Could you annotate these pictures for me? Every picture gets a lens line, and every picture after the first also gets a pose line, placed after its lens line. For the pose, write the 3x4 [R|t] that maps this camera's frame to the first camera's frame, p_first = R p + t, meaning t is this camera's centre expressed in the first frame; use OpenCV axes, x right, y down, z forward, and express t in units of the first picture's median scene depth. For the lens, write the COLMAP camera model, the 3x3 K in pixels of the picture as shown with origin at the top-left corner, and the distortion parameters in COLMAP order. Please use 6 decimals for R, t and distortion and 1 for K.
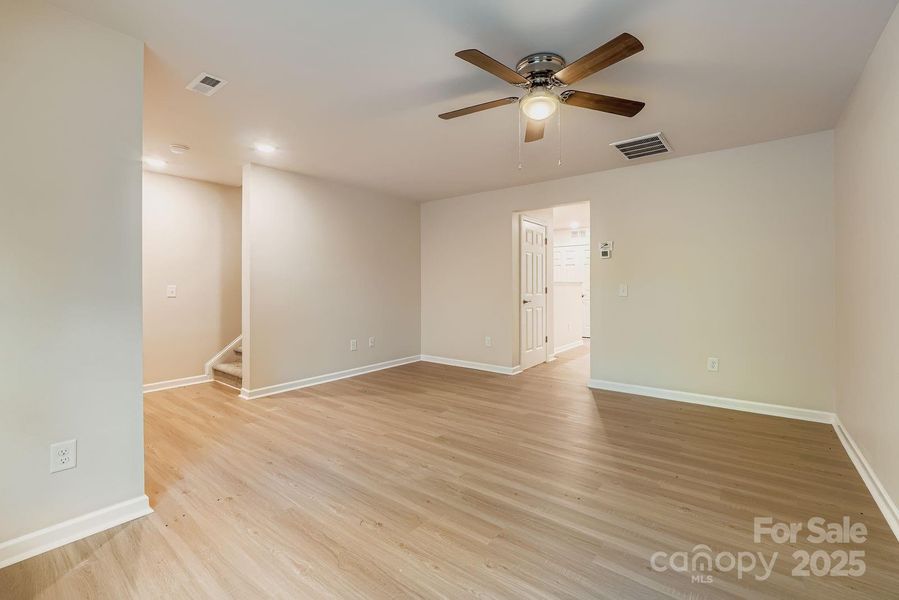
lens RADIAL K [[389.1, 0, 453.5], [0, 389.1, 284.0], [0, 0, 1]] dist [-0.012693, 0.000018]
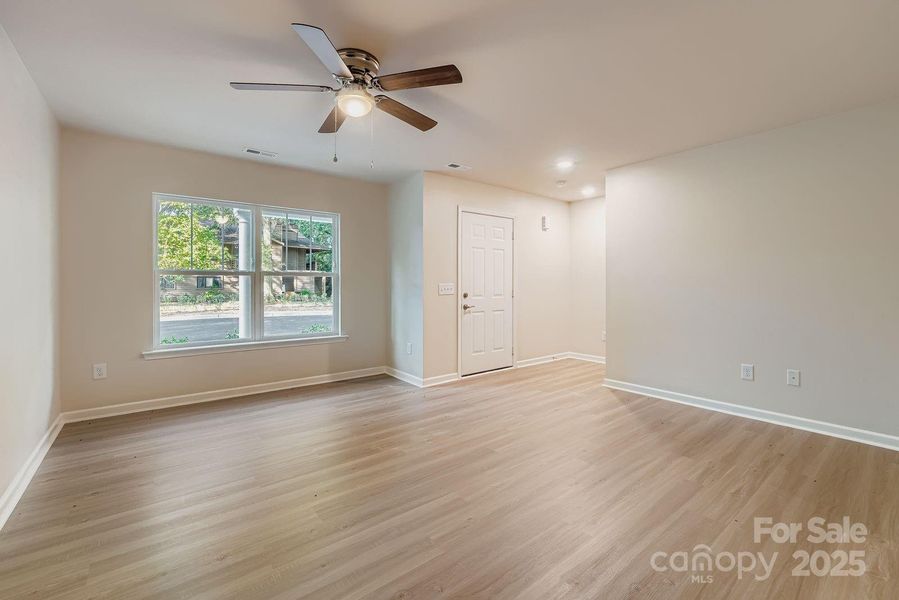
lens RADIAL K [[389.1, 0, 453.5], [0, 389.1, 284.0], [0, 0, 1]] dist [-0.012693, 0.000018]
pose [[-0.224752, 0.001474, -0.974415, 0.944065], [0.004595, 0.999989, 0.000453, 0.003014], [0.974405, -0.004376, -0.224756, 1.214297]]
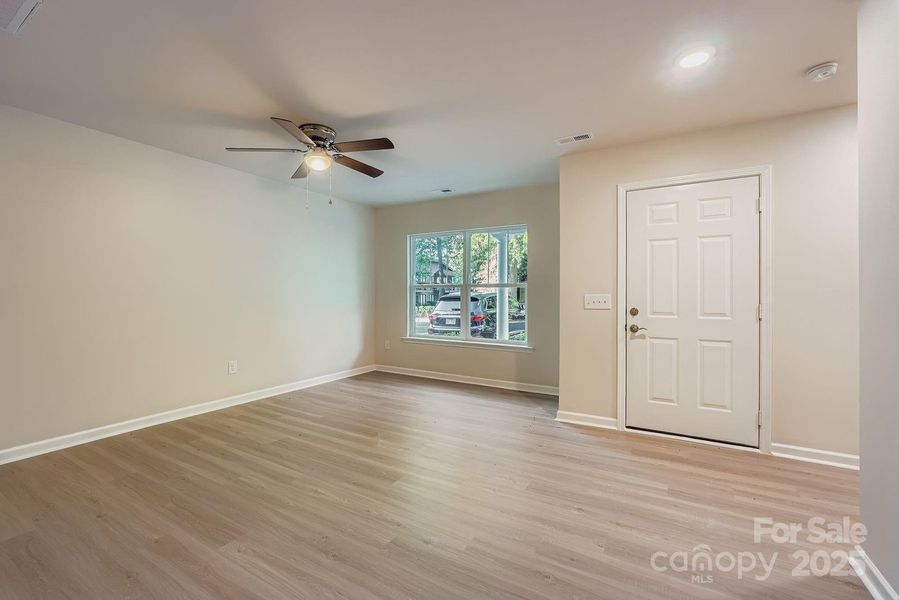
lens RADIAL K [[386.5, 0, 451.0], [0, 386.5, 294.3], [0, 0, 1]] dist [-0.009466, 0.000220]
pose [[-0.992396, -0.001110, -0.123083, -0.057654], [-0.000219, 0.999974, -0.007251, 0.010844], [0.123088, -0.007169, -0.992370, 1.980127]]
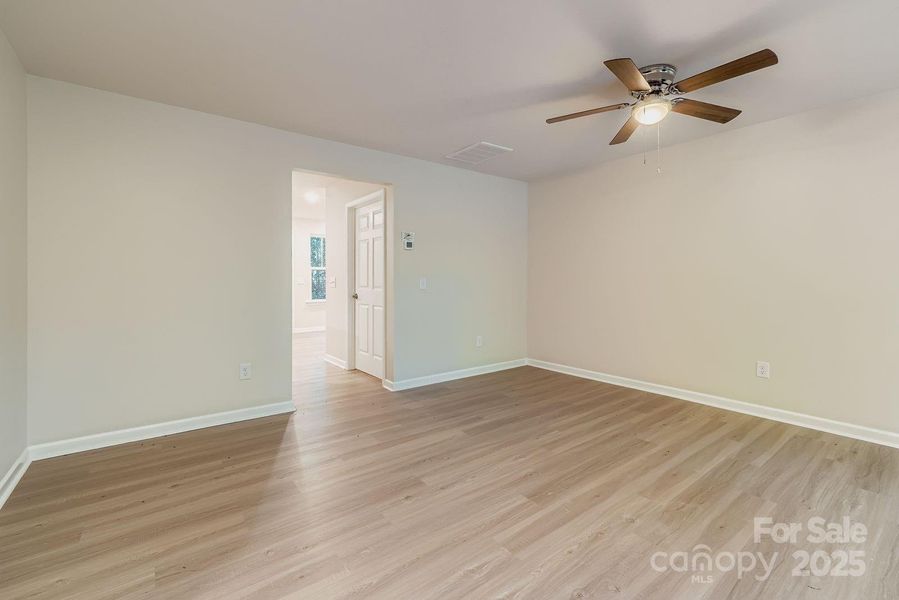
lens RADIAL K [[389.1, 0, 453.5], [0, 389.1, 284.0], [0, 0, 1]] dist [-0.012693, 0.000018]
pose [[0.253388, -0.010928, 0.967303, -0.798127], [-0.007386, 0.999885, 0.013230, 0.005996], [-0.967336, -0.010497, 0.253278, 1.043841]]
